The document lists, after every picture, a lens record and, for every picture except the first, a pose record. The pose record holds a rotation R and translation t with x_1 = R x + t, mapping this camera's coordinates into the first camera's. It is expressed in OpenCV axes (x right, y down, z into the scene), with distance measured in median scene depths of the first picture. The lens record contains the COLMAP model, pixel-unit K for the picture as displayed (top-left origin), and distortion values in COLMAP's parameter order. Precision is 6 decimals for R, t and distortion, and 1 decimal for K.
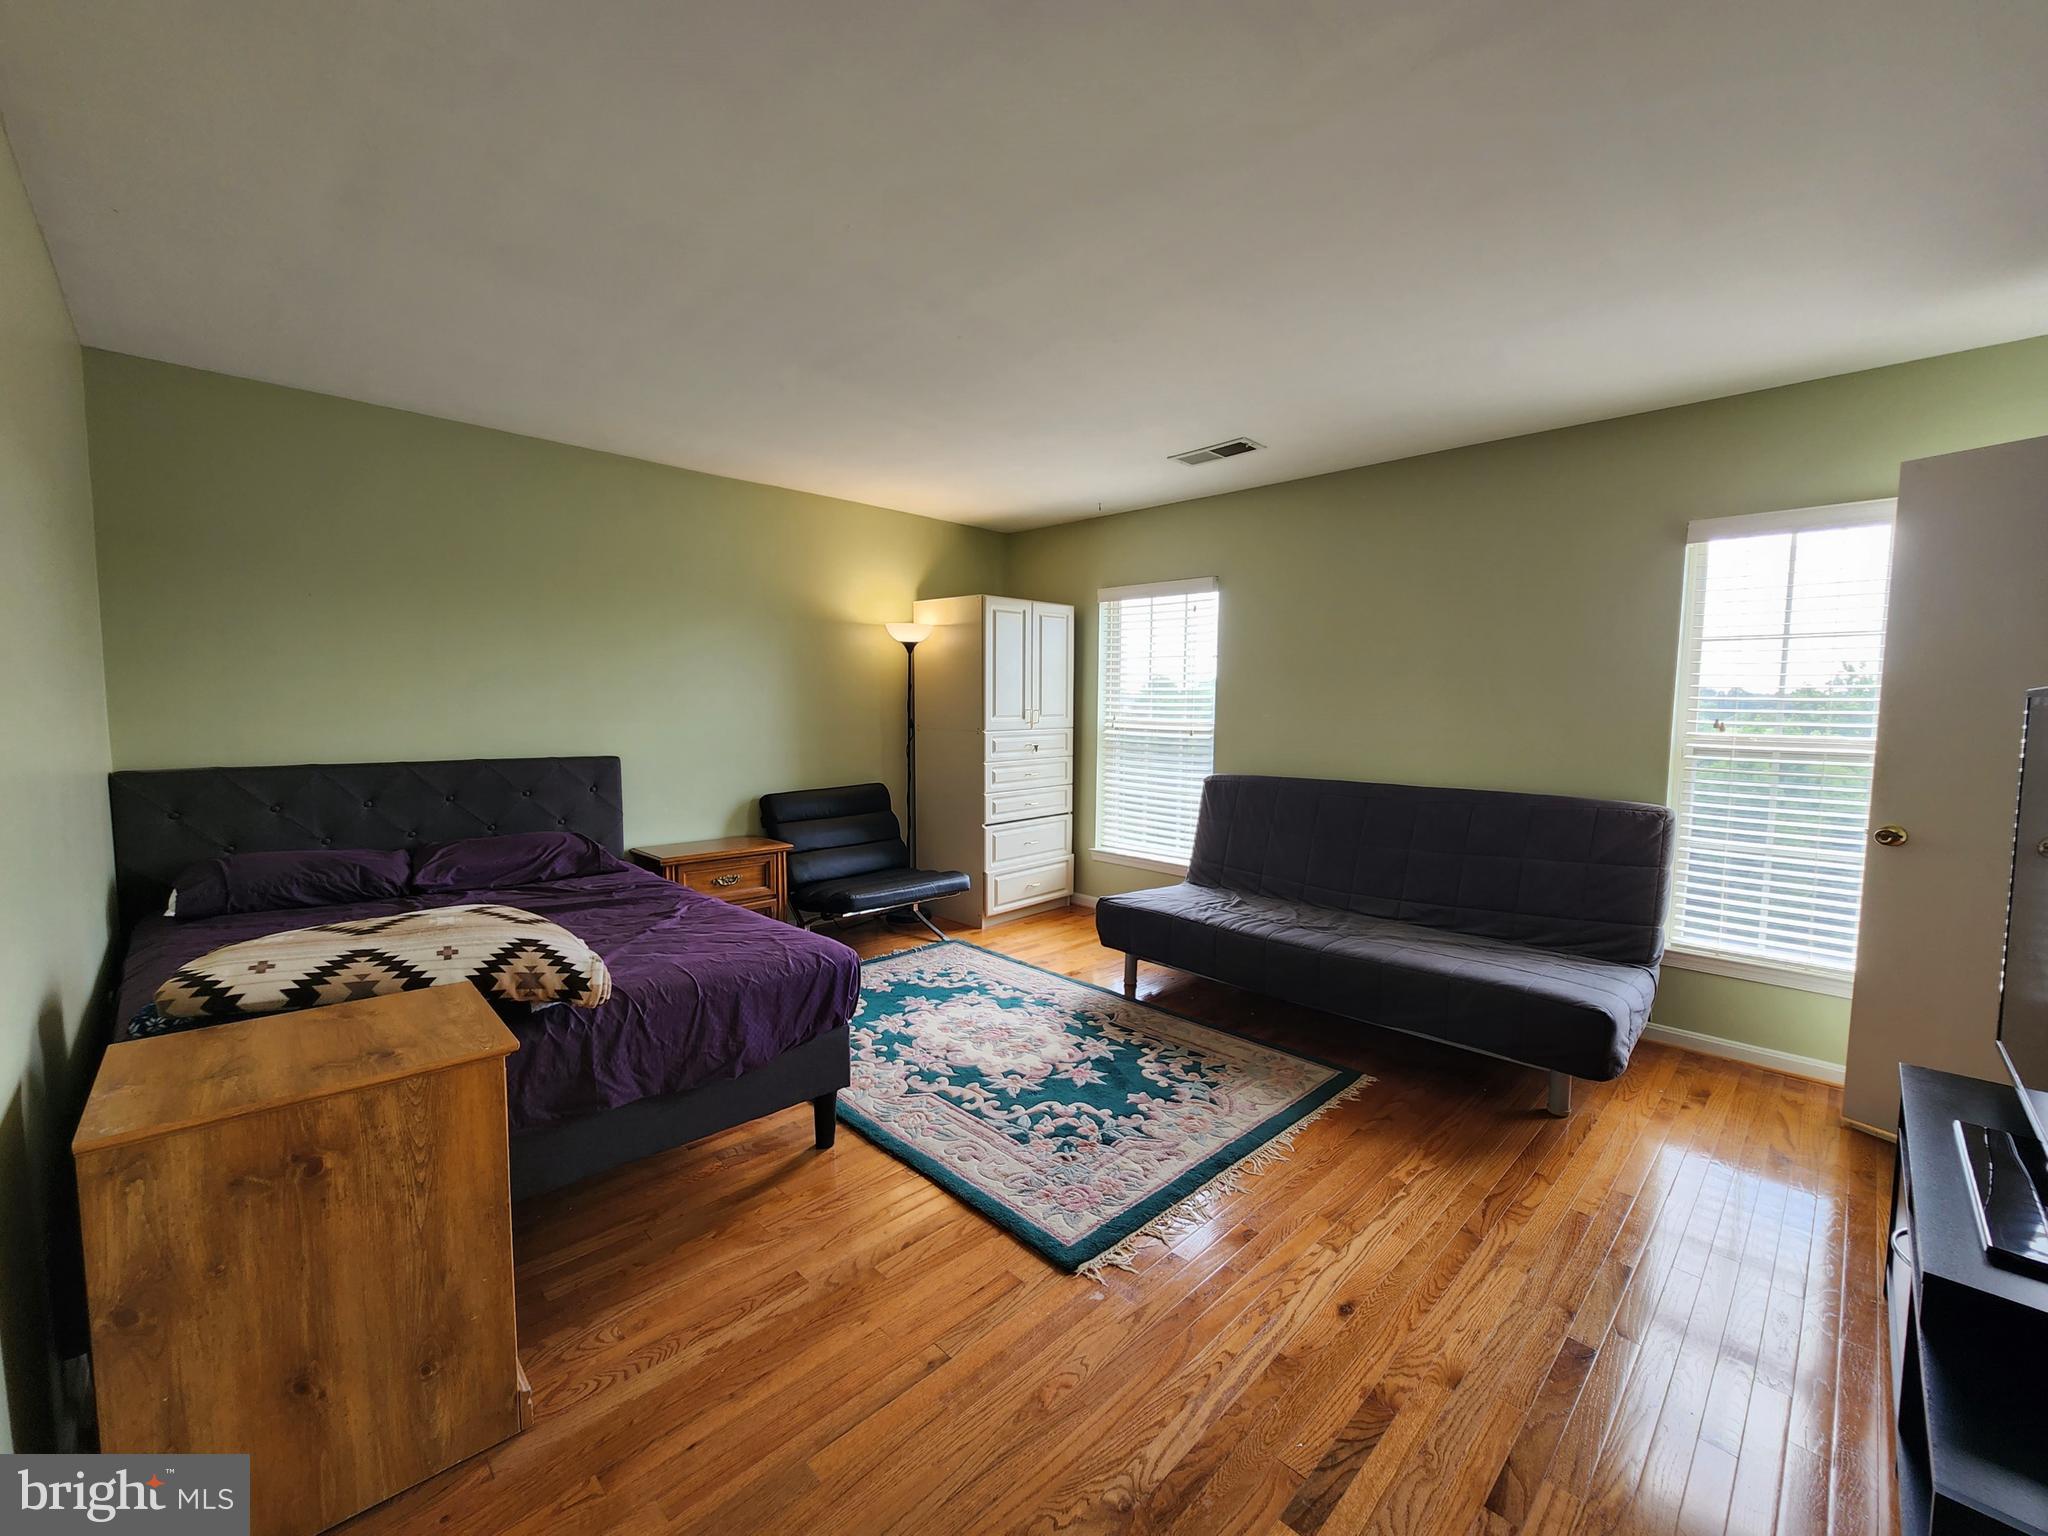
lens RADIAL K [[839.3, 0, 1036.2], [0, 839.3, 767.3], [0, 0, 1]] dist [-0.001976, -0.000156]
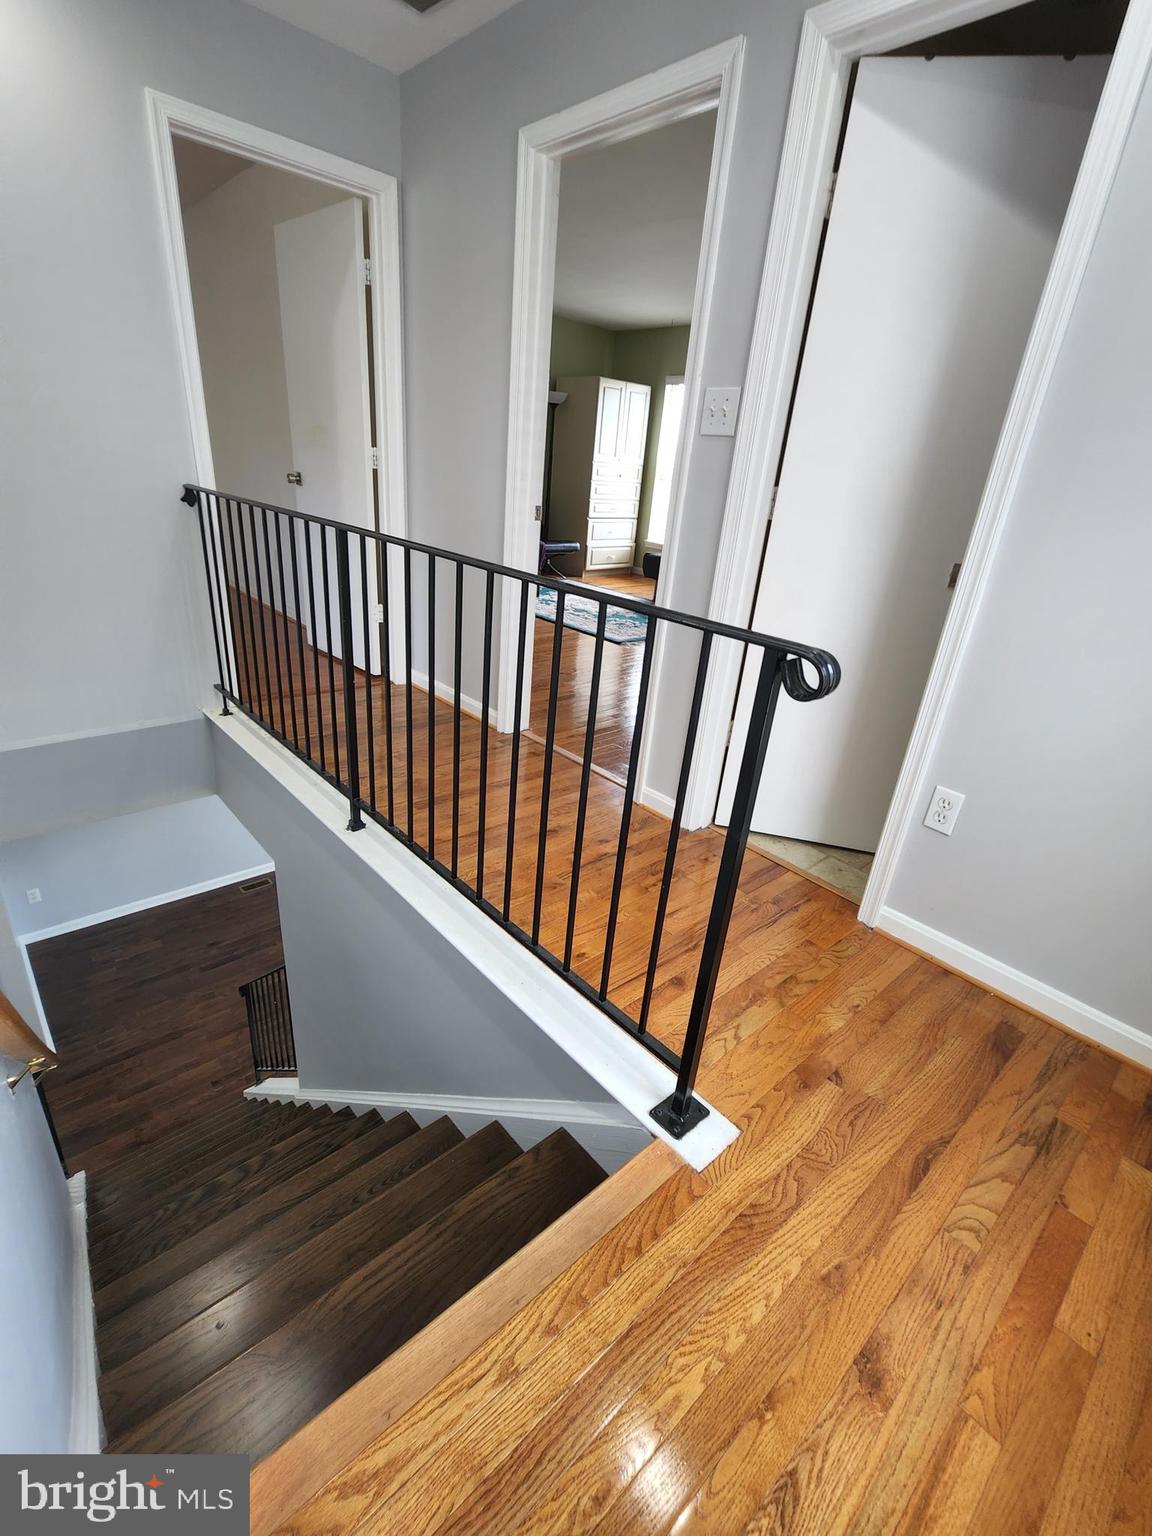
lens RADIAL K [[696.1, 0, 576.0], [0, 696.1, 768.0], [0, 0, 1]] dist [-0.003134, 0.000787]
pose [[0.996128, 0.086053, -0.018023, -0.022439], [-0.075359, 0.941270, 0.329139, 0.130040], [0.045288, -0.326507, 0.944109, -0.930687]]
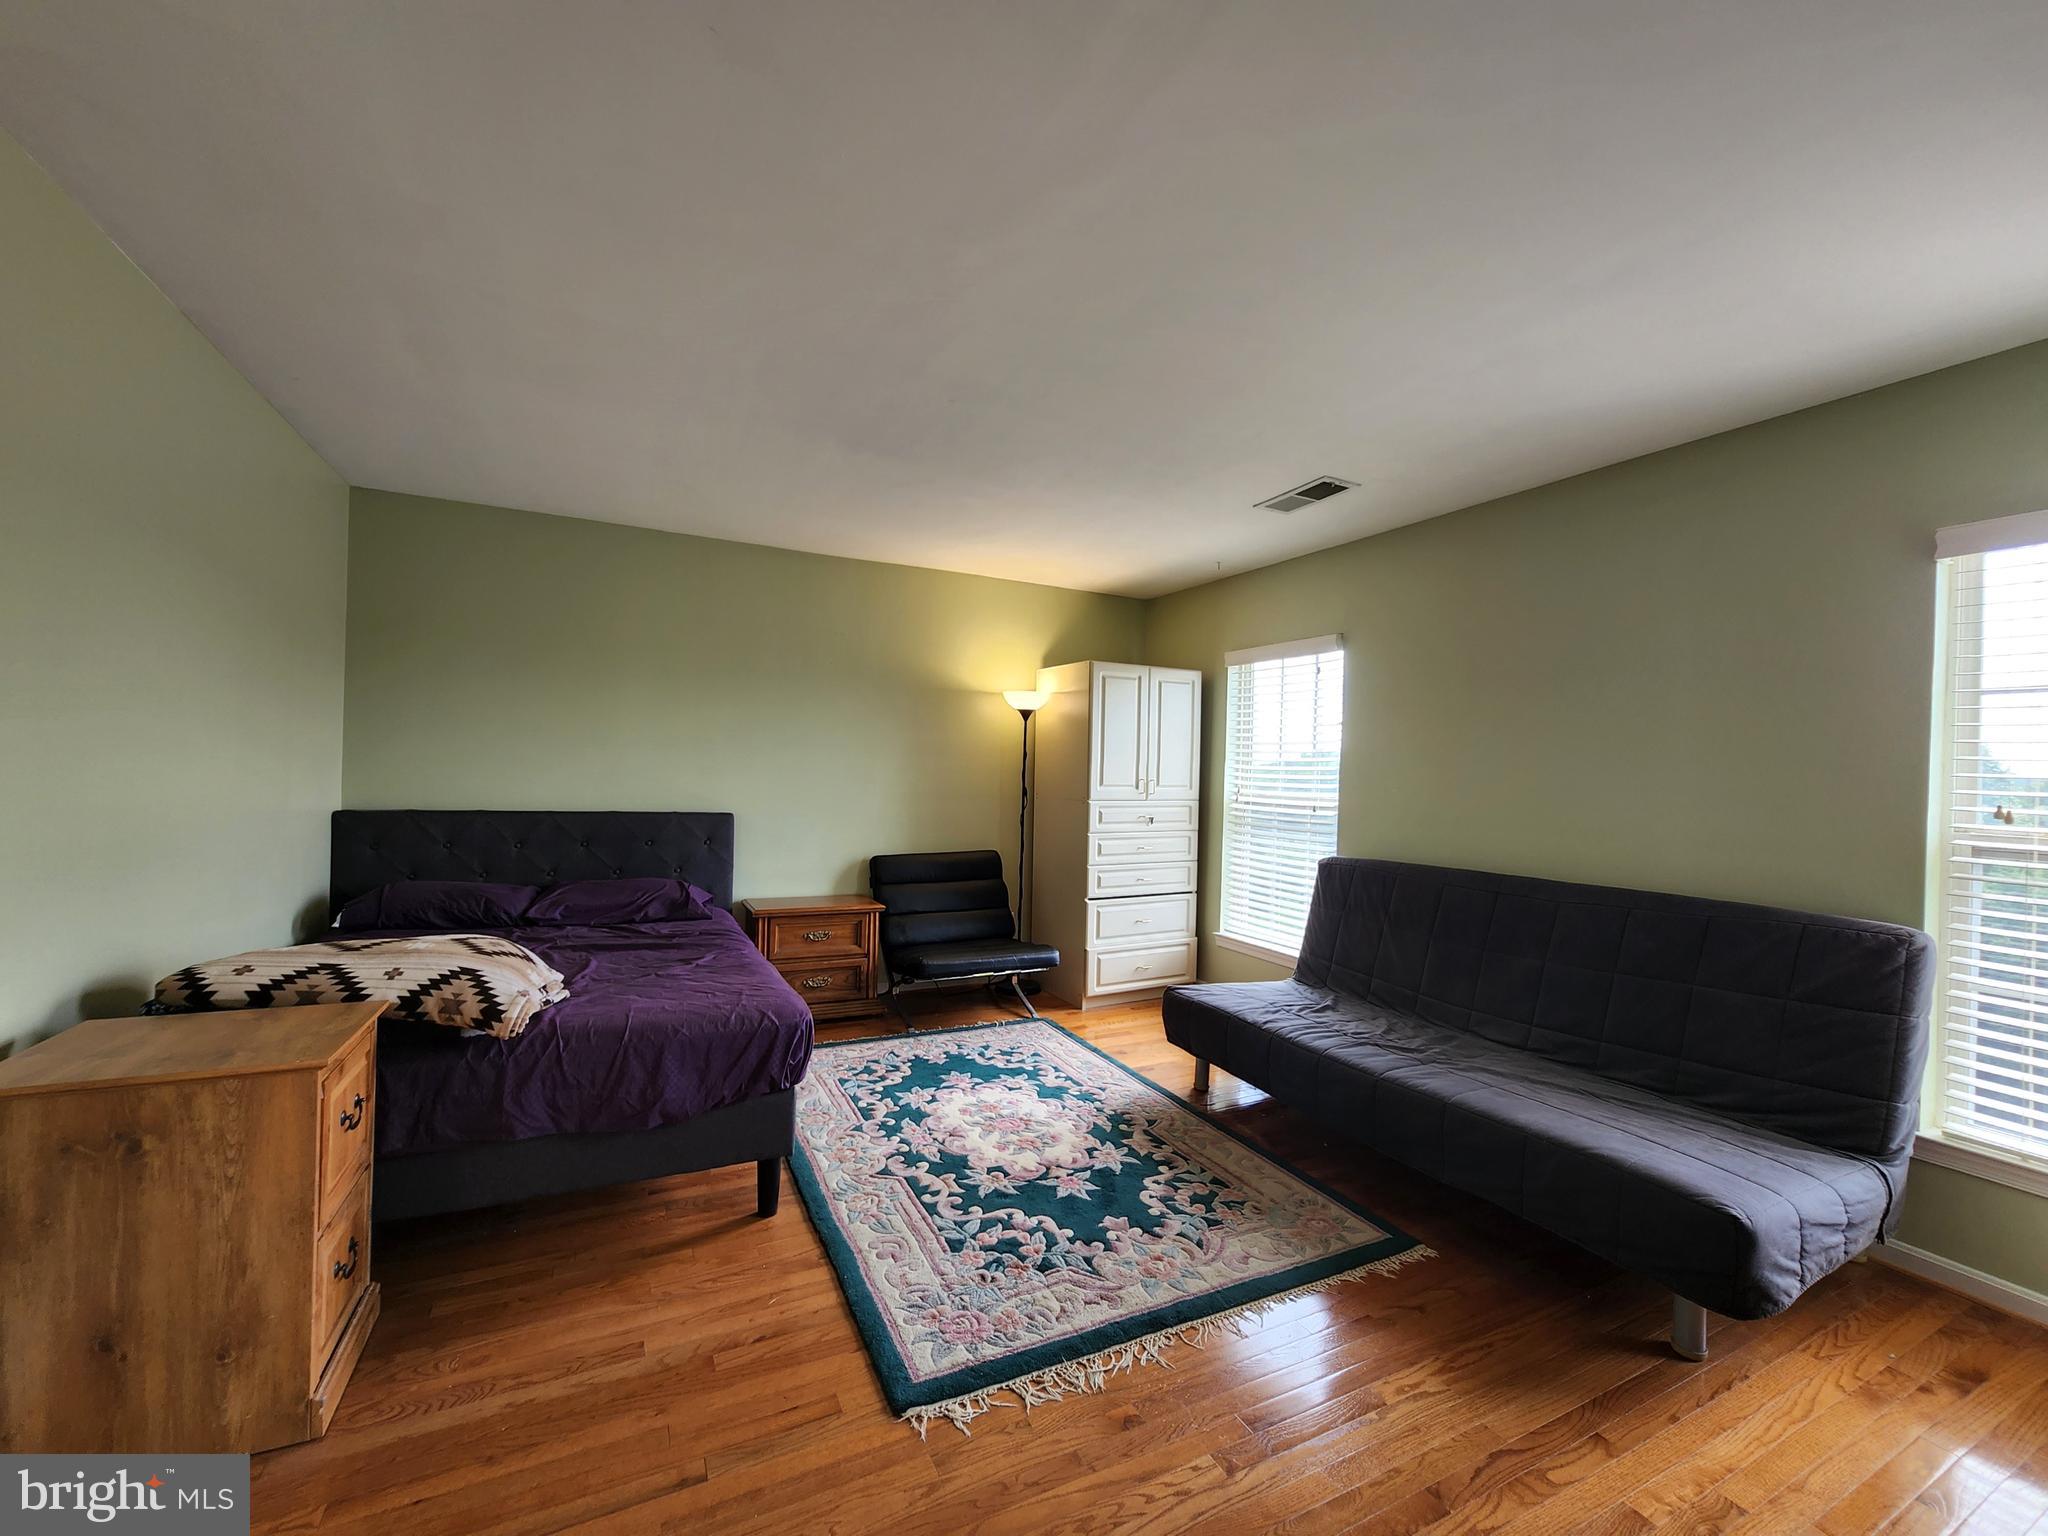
lens RADIAL K [[839.3, 0, 1036.2], [0, 839.3, 767.3], [0, 0, 1]] dist [-0.001976, -0.000156]
pose [[0.950783, 0.014600, -0.309514, 0.271655], [-0.041924, 0.995766, -0.081813, 0.000583], [0.307009, 0.090763, 0.947369, 0.101139]]
